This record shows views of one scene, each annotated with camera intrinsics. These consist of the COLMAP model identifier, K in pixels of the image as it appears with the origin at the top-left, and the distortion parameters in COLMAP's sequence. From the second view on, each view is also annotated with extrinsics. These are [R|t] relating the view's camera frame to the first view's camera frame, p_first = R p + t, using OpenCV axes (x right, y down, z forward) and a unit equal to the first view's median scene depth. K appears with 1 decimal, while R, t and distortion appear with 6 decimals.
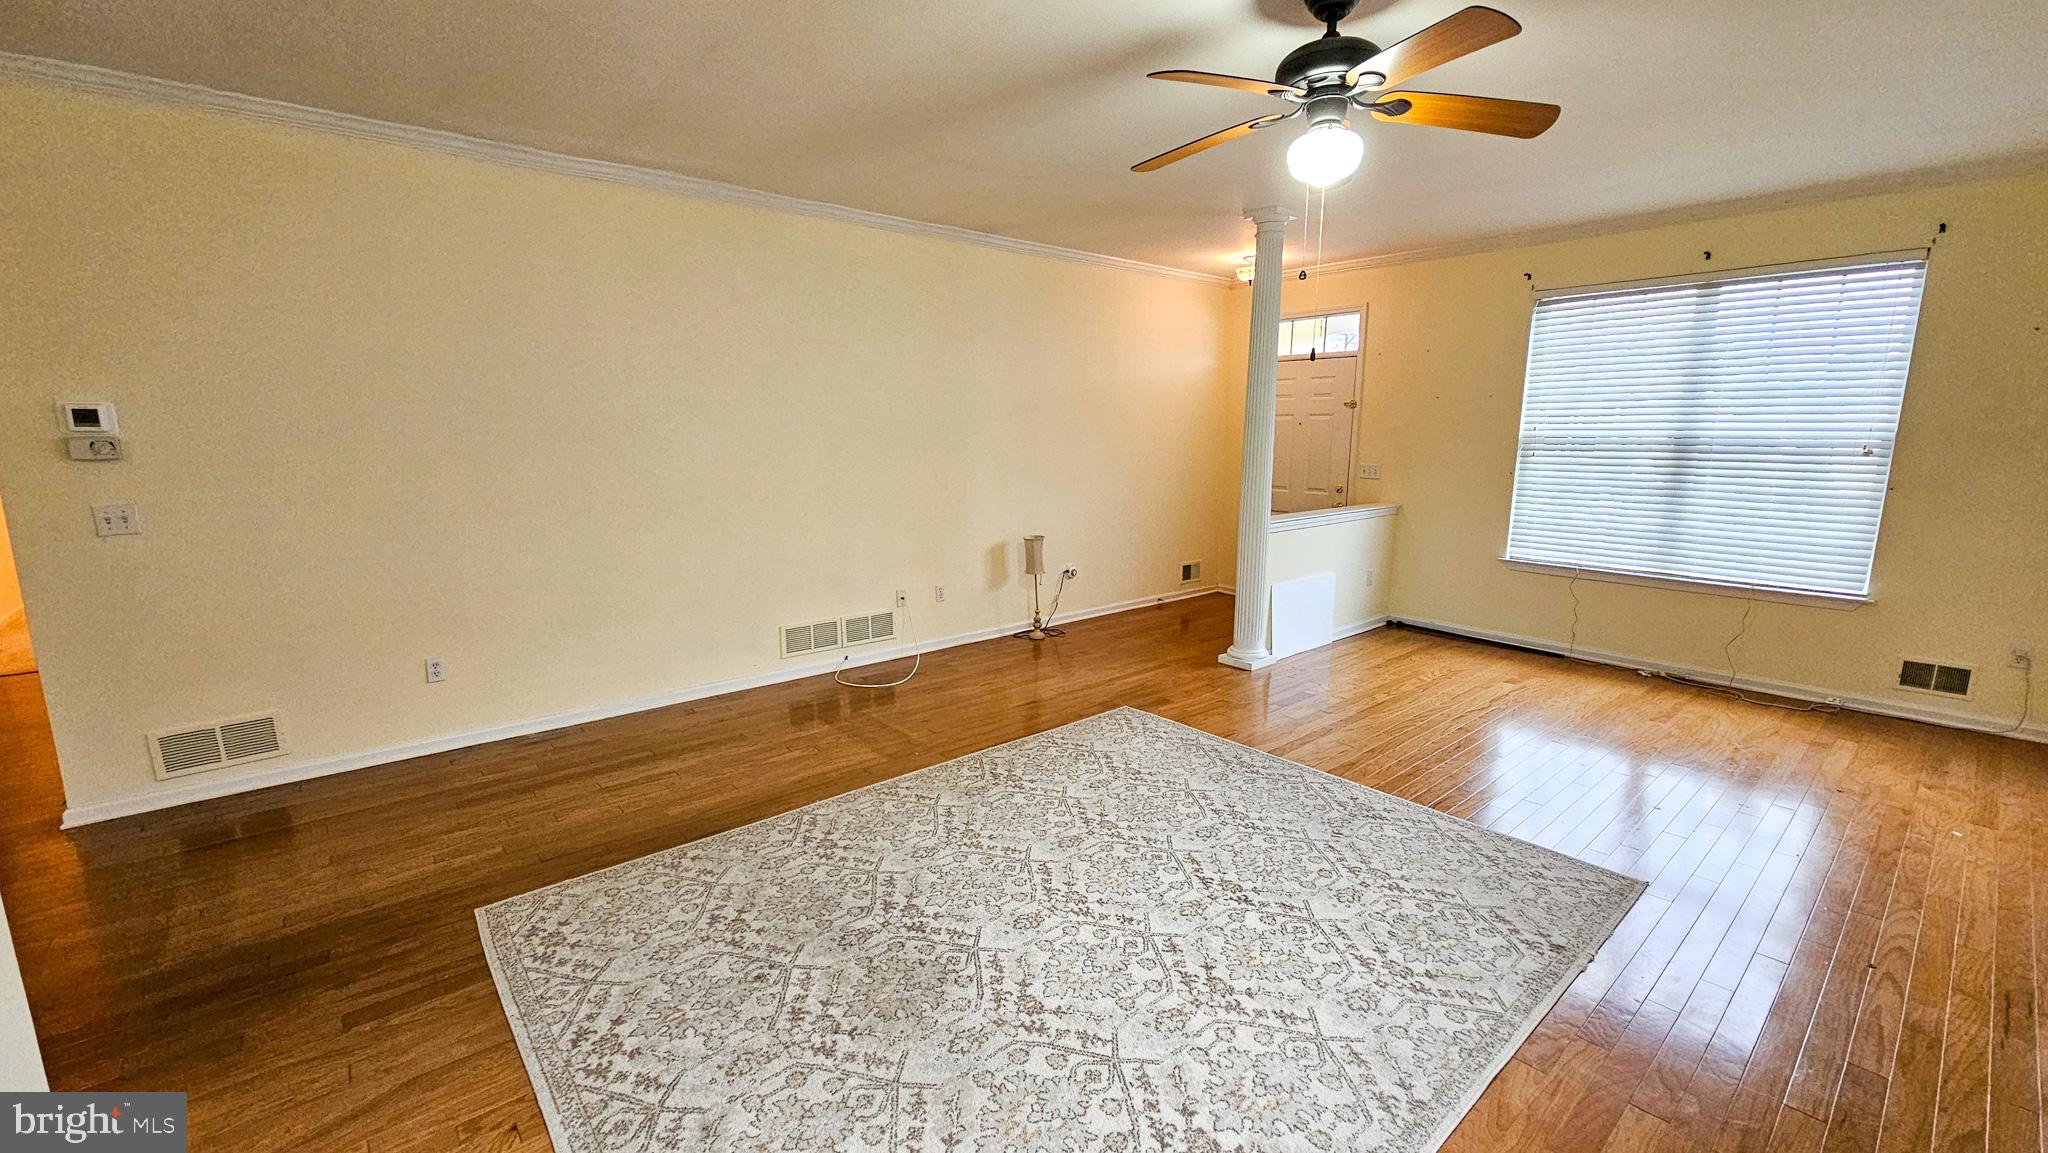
lens RADIAL K [[837.4, 0, 1027.2], [0, 837.4, 583.5], [0, 0, 1]] dist [-0.003180, 0.002262]
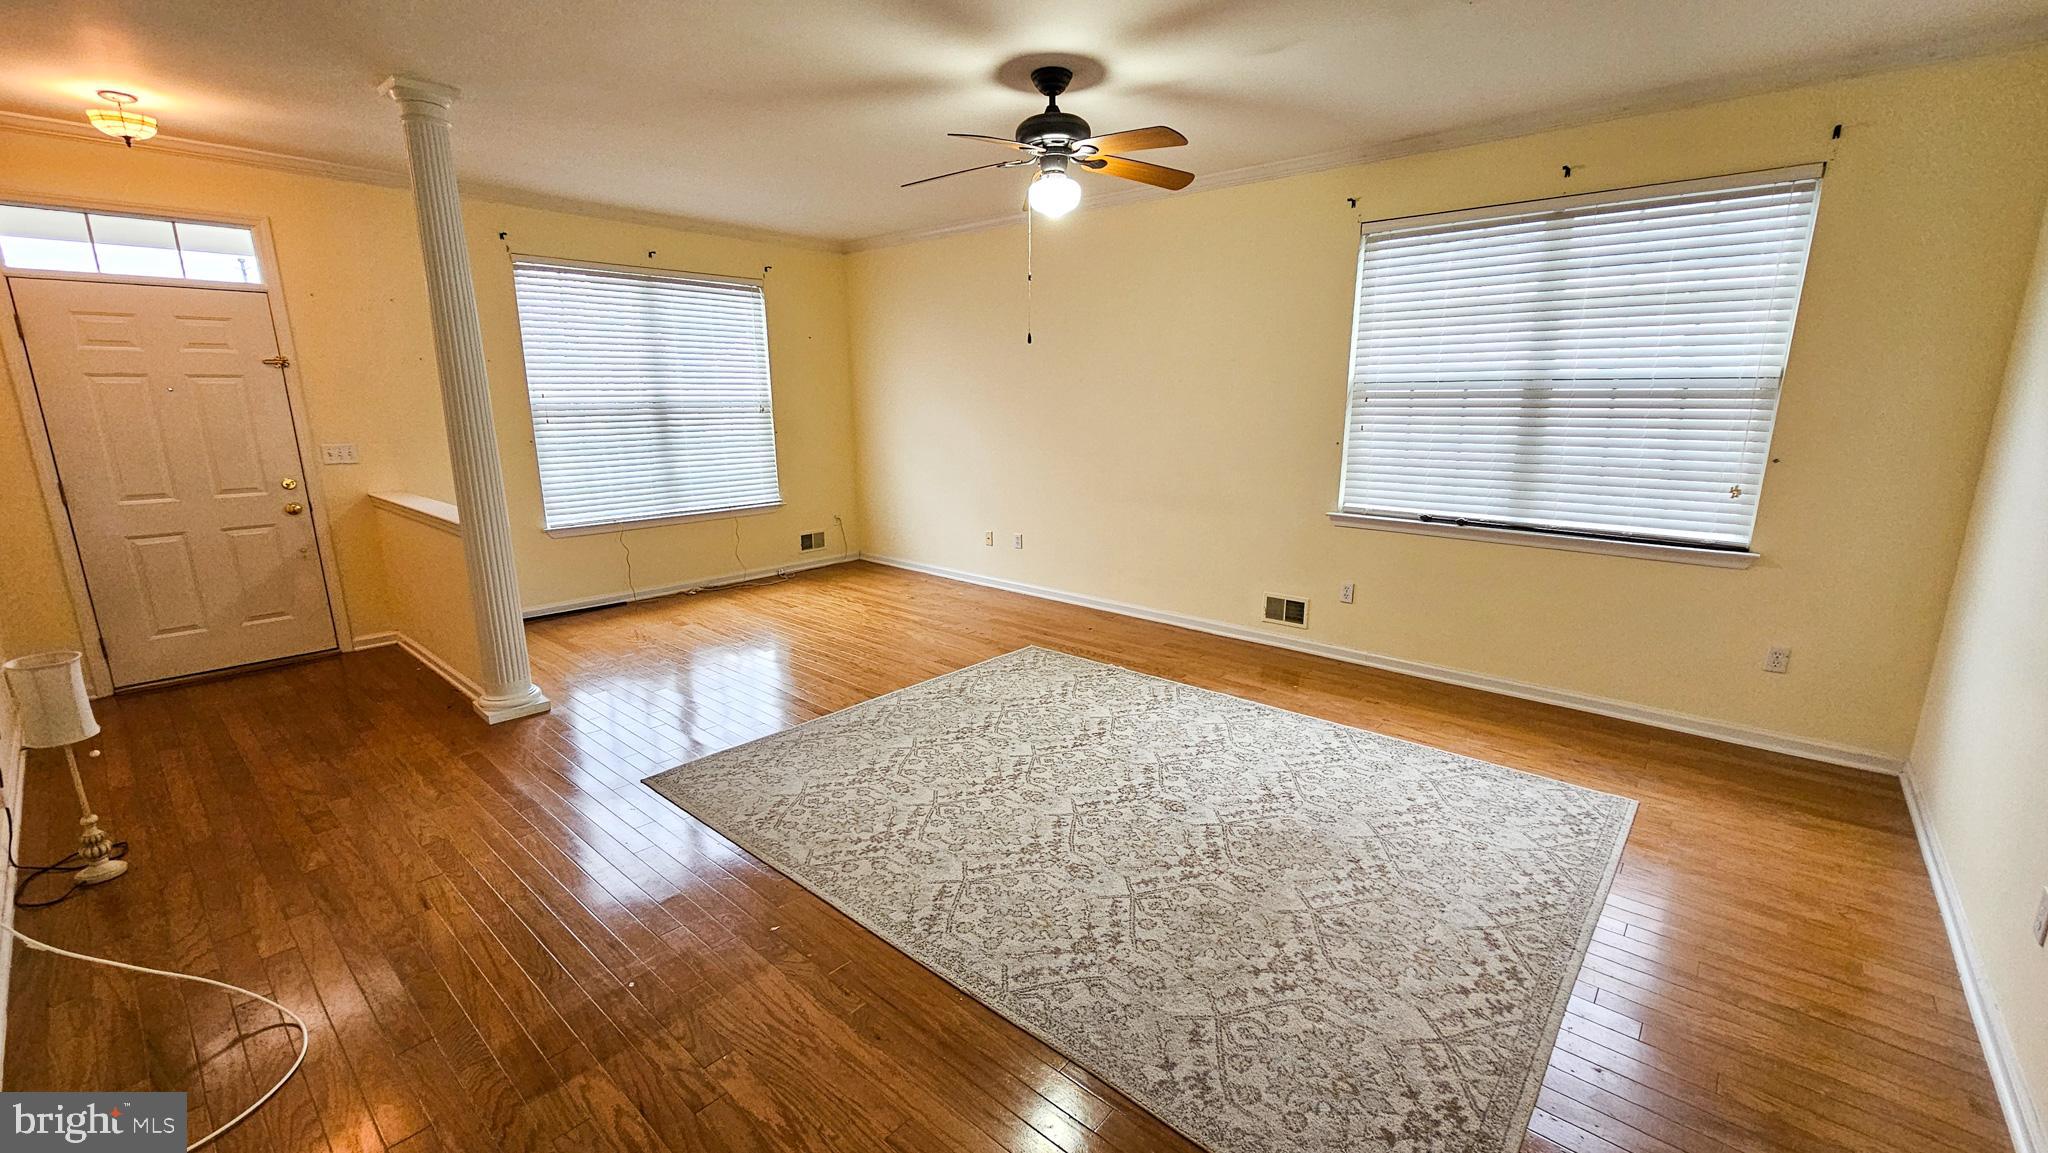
lens RADIAL K [[837.4, 0, 1027.2], [0, 837.4, 583.5], [0, 0, 1]] dist [-0.003180, 0.002262]
pose [[-0.142121, -0.221938, 0.964648, -0.854607], [0.186178, 0.951153, 0.246263, -0.191569], [-0.972183, 0.214595, -0.093859, 1.004710]]
